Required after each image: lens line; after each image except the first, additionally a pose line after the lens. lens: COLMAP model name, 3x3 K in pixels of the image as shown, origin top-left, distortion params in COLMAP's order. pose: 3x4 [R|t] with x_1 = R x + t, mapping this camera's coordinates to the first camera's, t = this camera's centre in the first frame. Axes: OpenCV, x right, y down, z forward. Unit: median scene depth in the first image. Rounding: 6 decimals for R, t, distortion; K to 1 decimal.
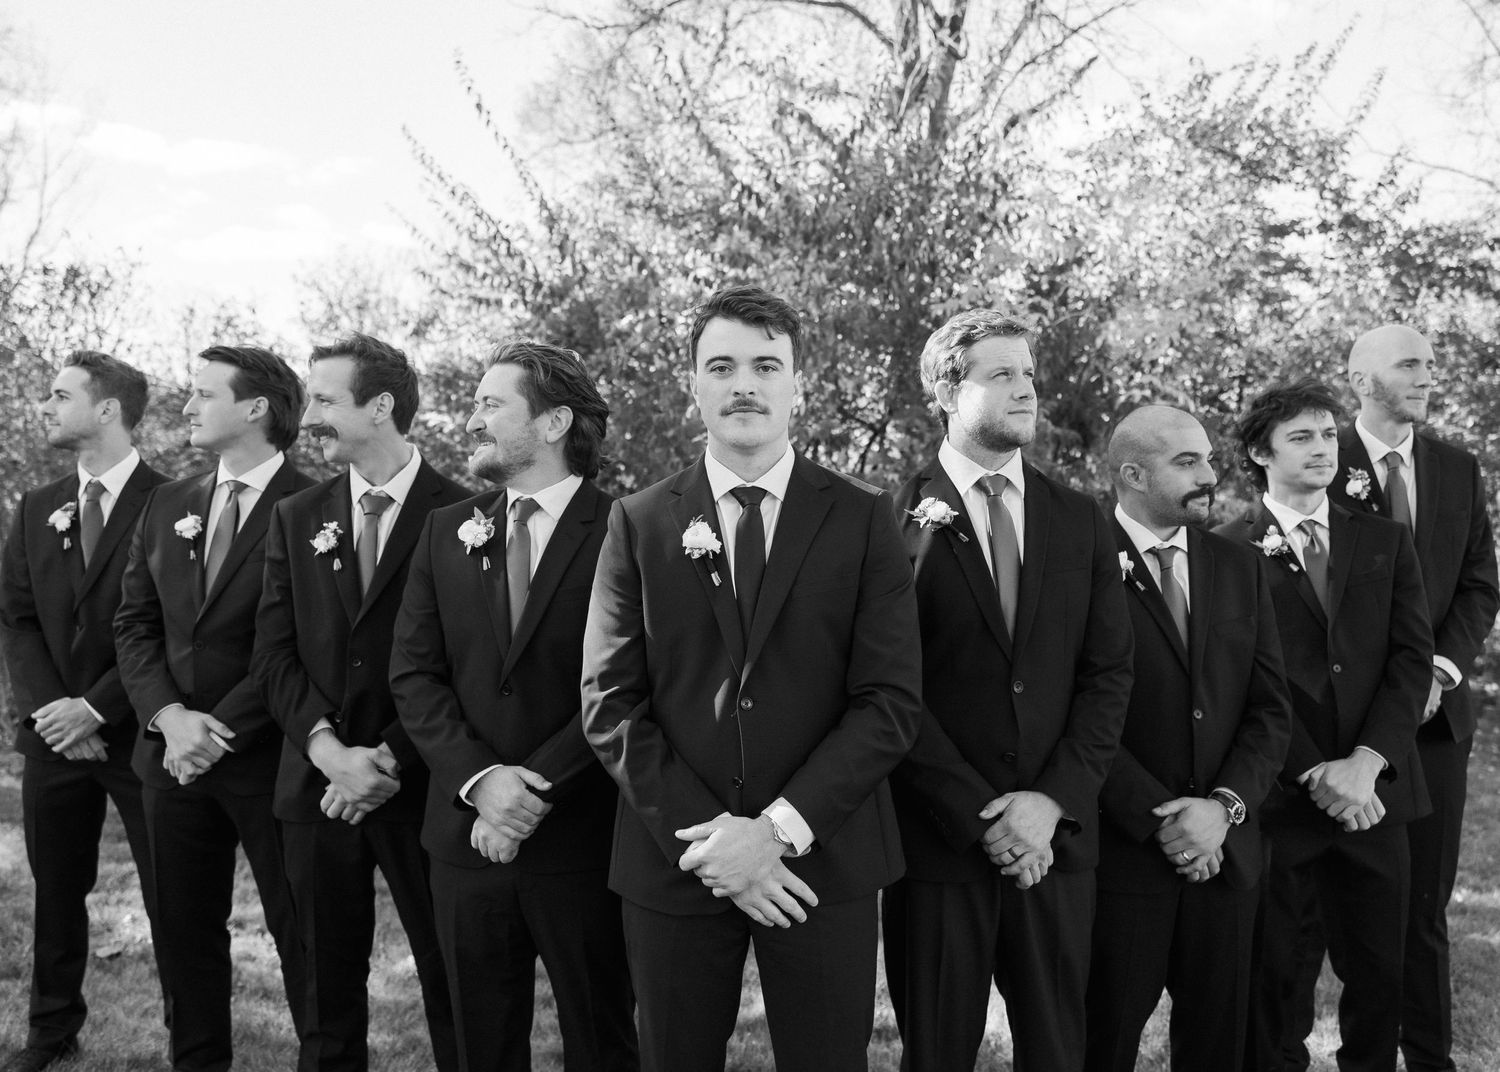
lens RADIAL K [[1343.5, 0, 764.3], [0, 1343.5, 536.3], [0, 0, 1]] dist [0.010075, -0.021233]
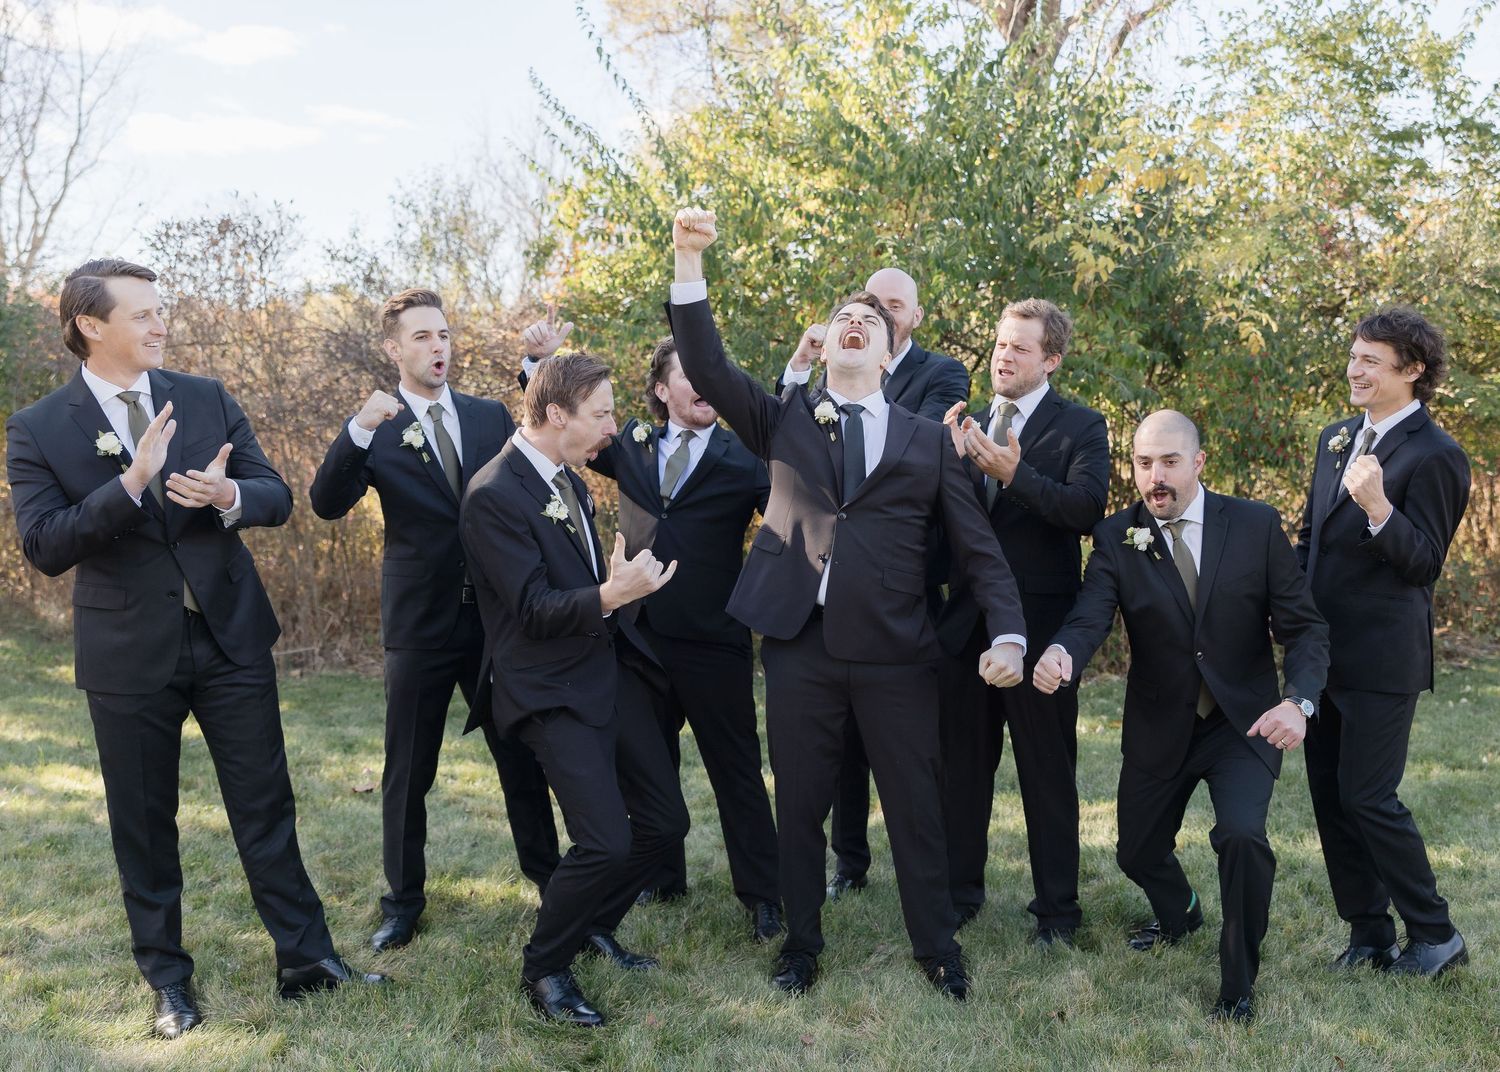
lens RADIAL K [[1470.8, 0, 799.4], [0, 1470.8, 590.7], [0, 0, 1]] dist [0.008905, 0.000000]
pose [[0.998319, -0.011774, -0.056742, 0.004121], [0.016729, 0.996010, 0.087657, 0.001928], [0.055483, -0.088459, 0.994533, -0.153535]]
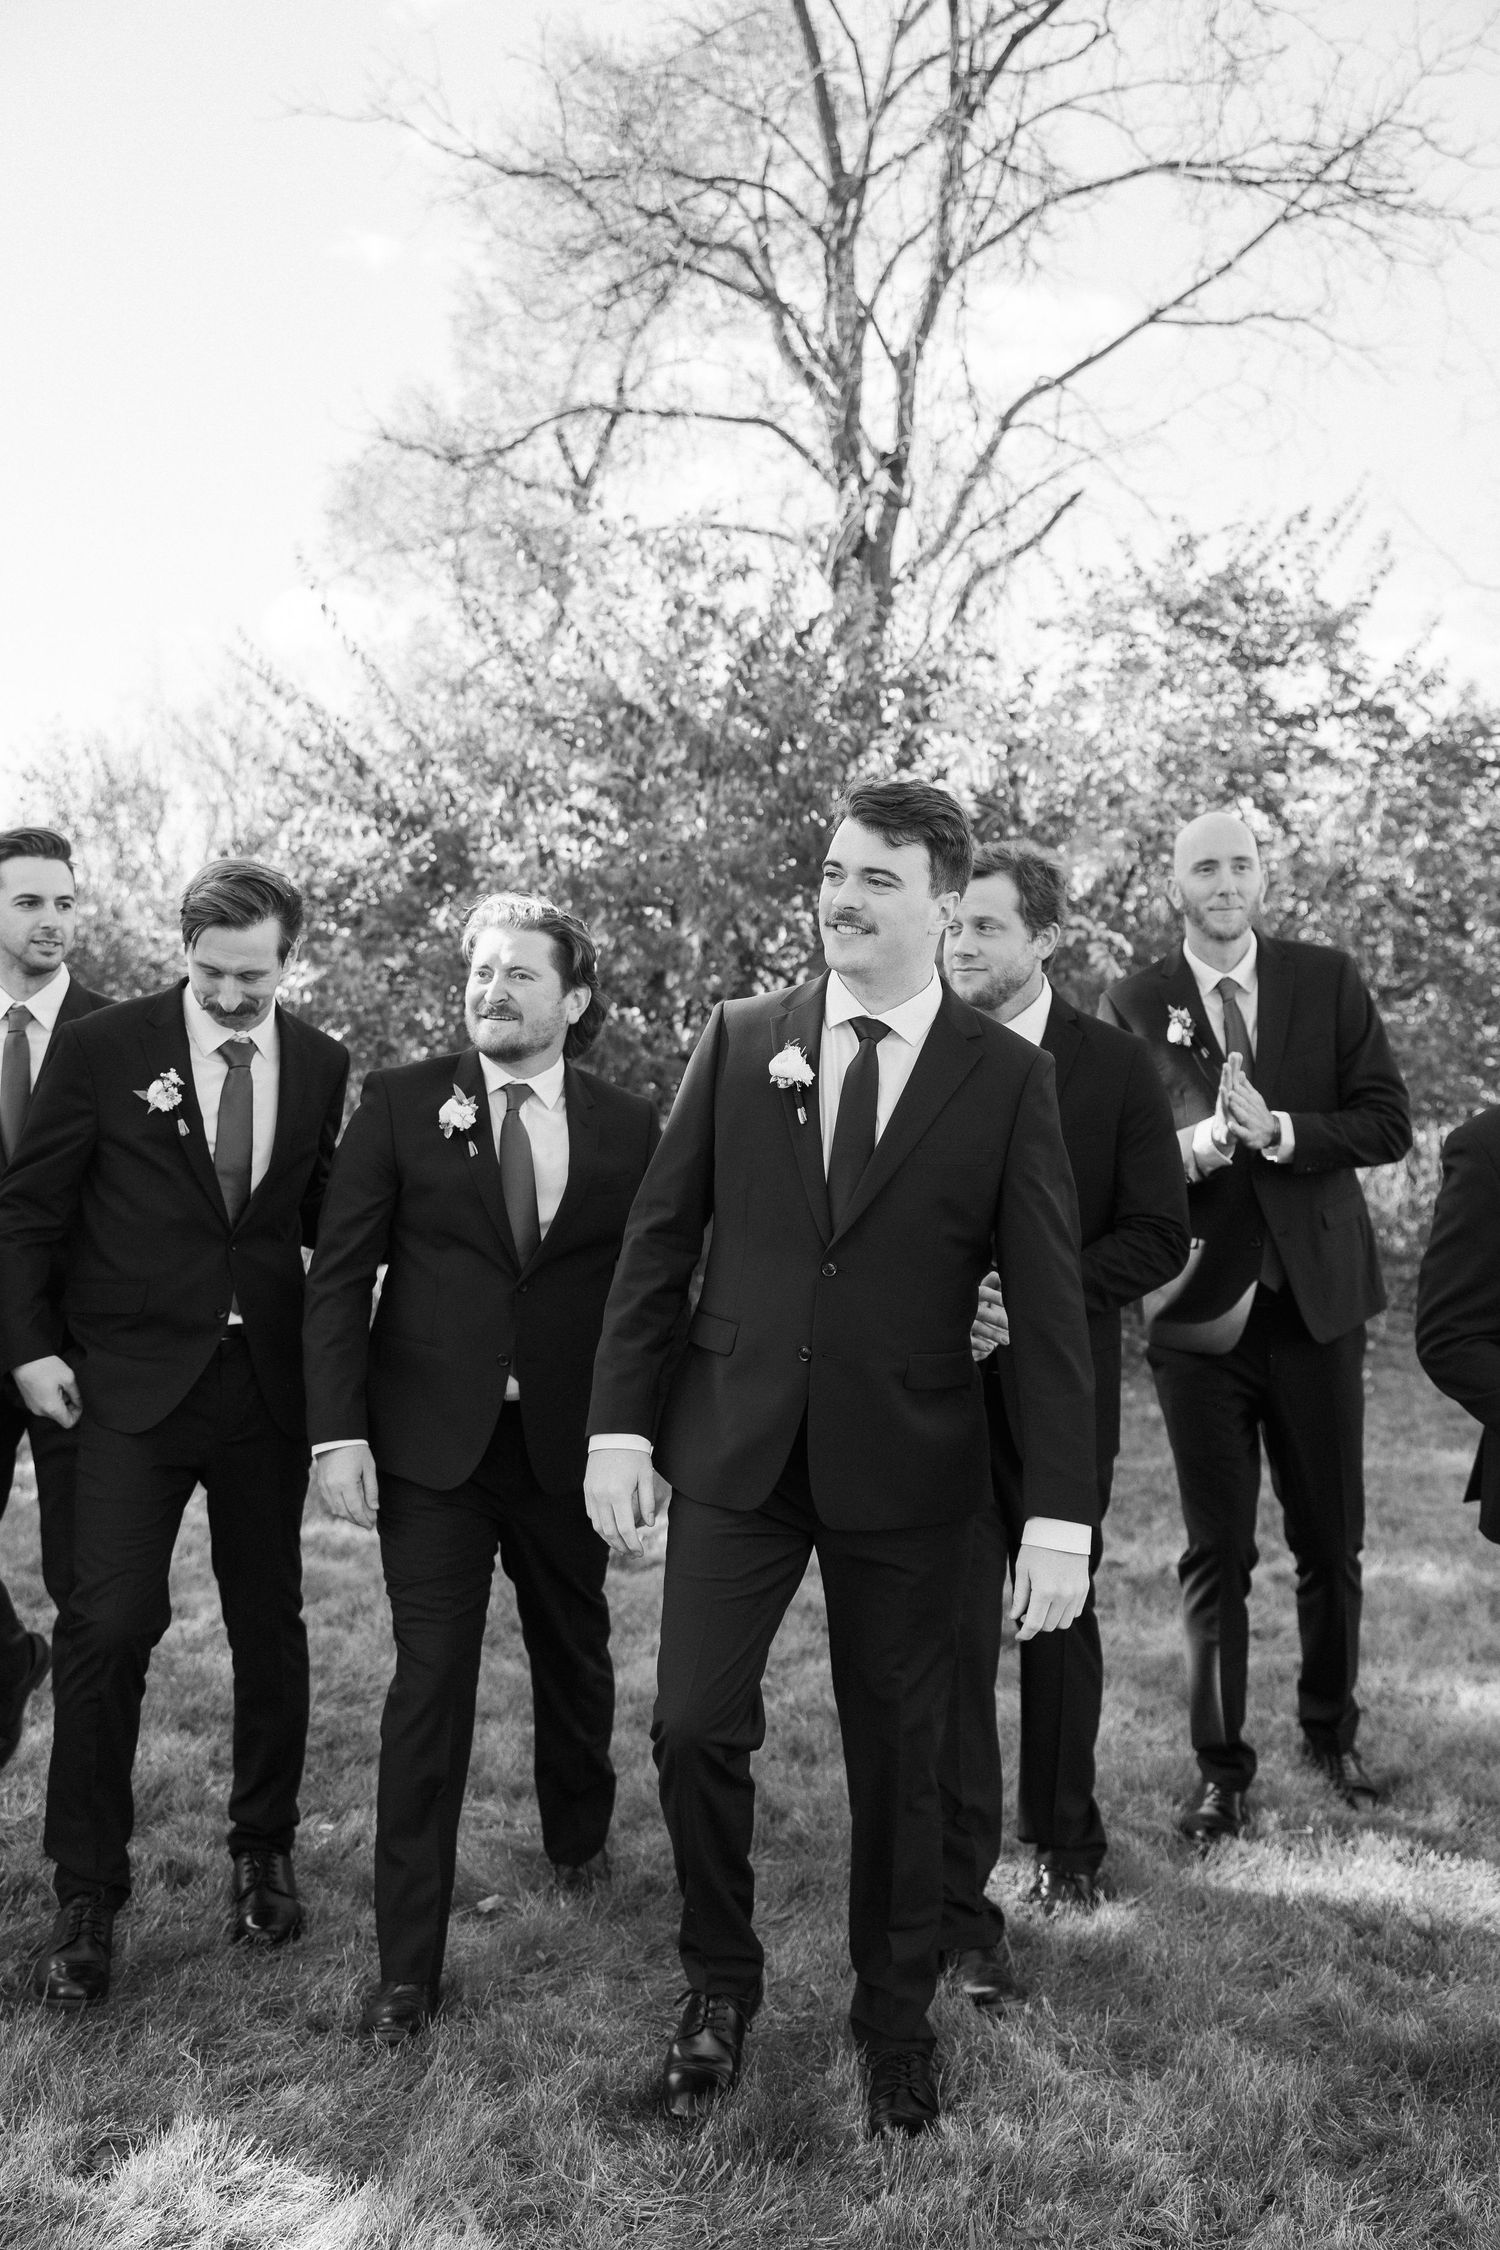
lens RADIAL K [[1963.9, 0, 759.2], [0, 1963.9, 1144.8], [0, 0, 1]] dist [0.004748, 0.014052]
pose [[0.999239, -0.020082, 0.033430, 0.015340], [0.019345, 0.999566, 0.022223, 0.000801], [-0.033862, -0.021559, 0.999194, -0.242335]]
